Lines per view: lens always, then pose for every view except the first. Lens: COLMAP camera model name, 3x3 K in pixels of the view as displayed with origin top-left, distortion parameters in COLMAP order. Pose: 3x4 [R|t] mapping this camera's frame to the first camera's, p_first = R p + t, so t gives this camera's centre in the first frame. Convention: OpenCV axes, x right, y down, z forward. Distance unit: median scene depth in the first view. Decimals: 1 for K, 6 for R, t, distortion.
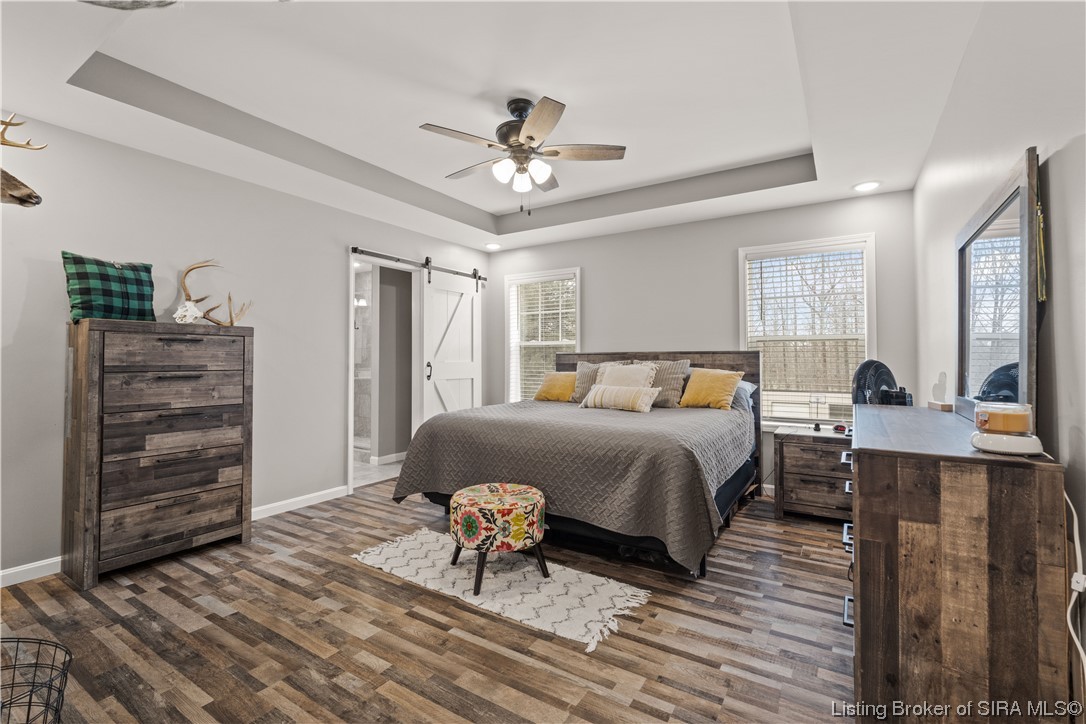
lens RADIAL K [[479.8, 0, 543.3], [0, 479.8, 356.2], [0, 0, 1]] dist [-0.004857, -0.000184]
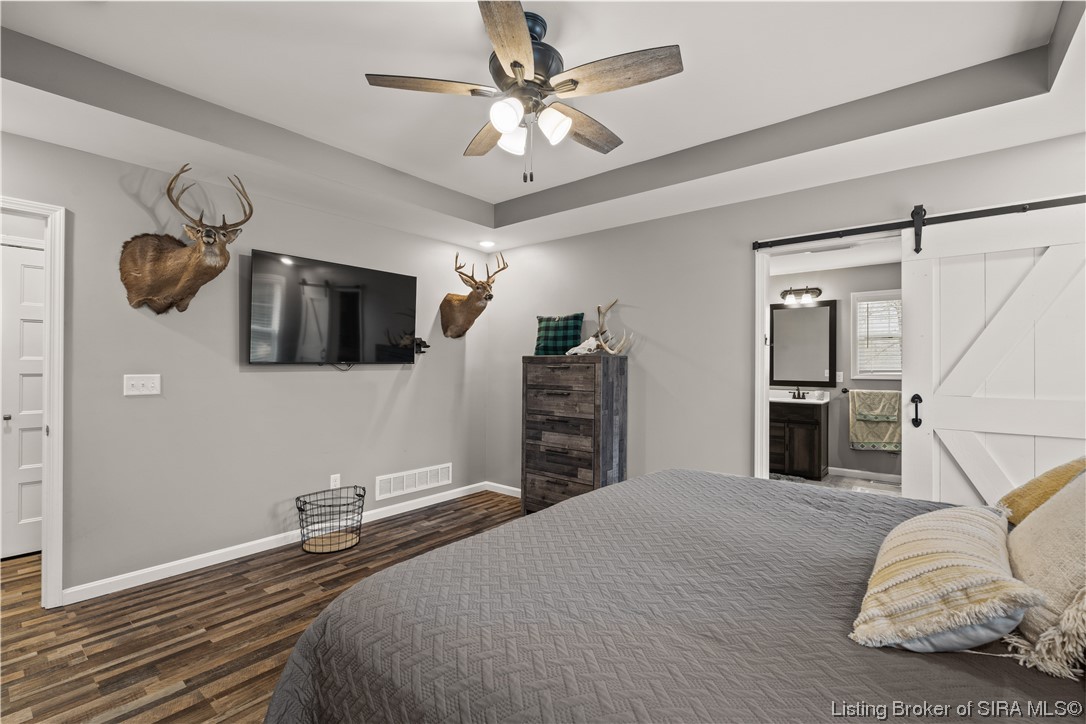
lens RADIAL K [[479.8, 0, 544.0], [0, 479.8, 363.9], [0, 0, 1]] dist [-0.004857, -0.000184]
pose [[-0.121940, -0.000987, -0.992537, 0.646922], [0.003623, 0.999992, -0.001440, -0.043274], [0.992531, -0.003772, -0.121935, 1.135755]]
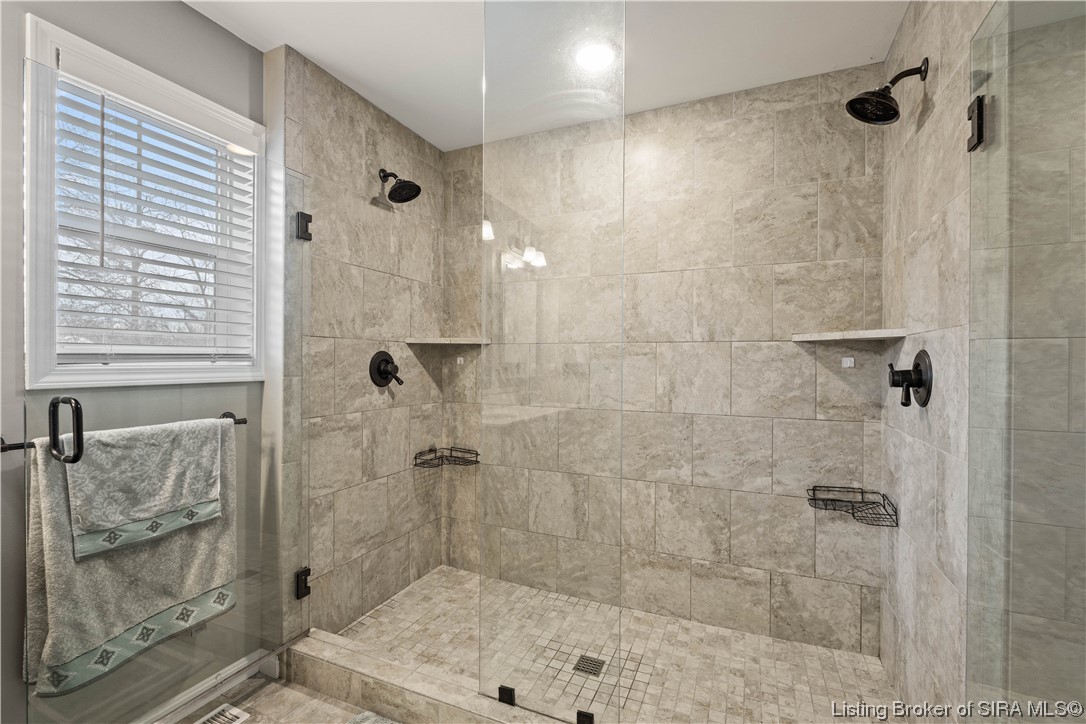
lens RADIAL K [[479.8, 0, 544.9], [0, 479.8, 363.5], [0, 0, 1]] dist [-0.004857, -0.000184]
pose [[0.988034, 0.004940, 0.154158, -0.261027], [-0.005832, 0.999969, 0.005334, -0.025372], [-0.154127, -0.006169, 0.988032, 1.400454]]
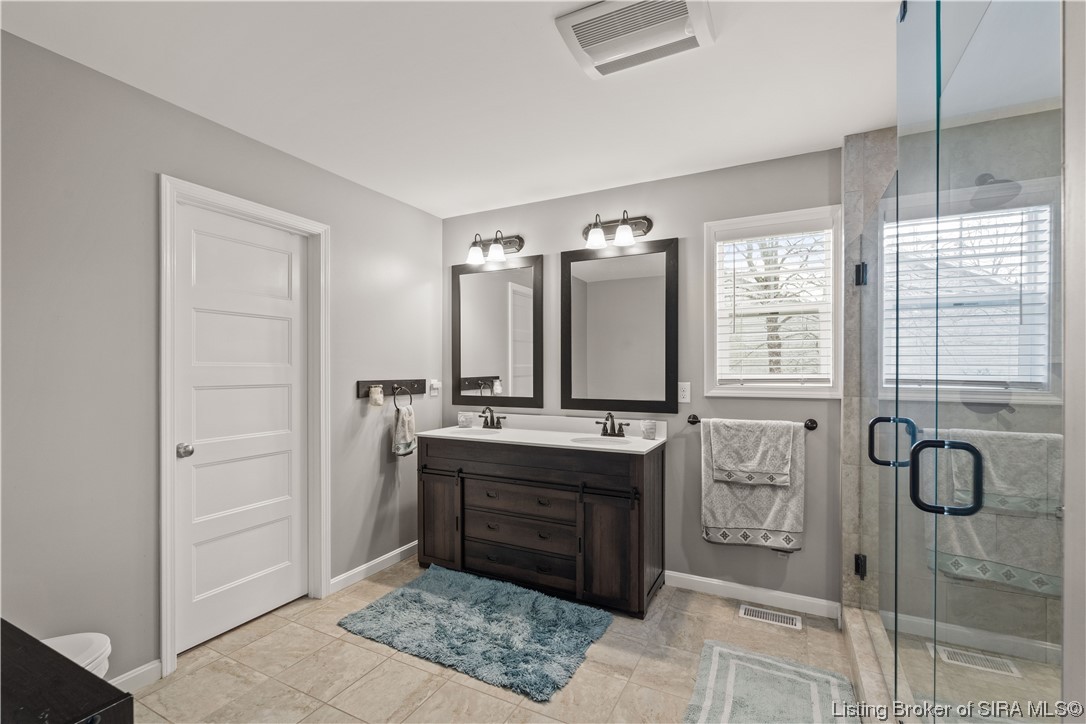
lens RADIAL K [[479.8, 0, 544.7], [0, 479.8, 369.7], [0, 0, 1]] dist [-0.004857, -0.000184]
pose [[0.093343, -0.000683, -0.995634, 0.025405], [0.005655, 0.999984, -0.000156, -0.039148], [0.995618, -0.005616, 0.093345, 1.454761]]
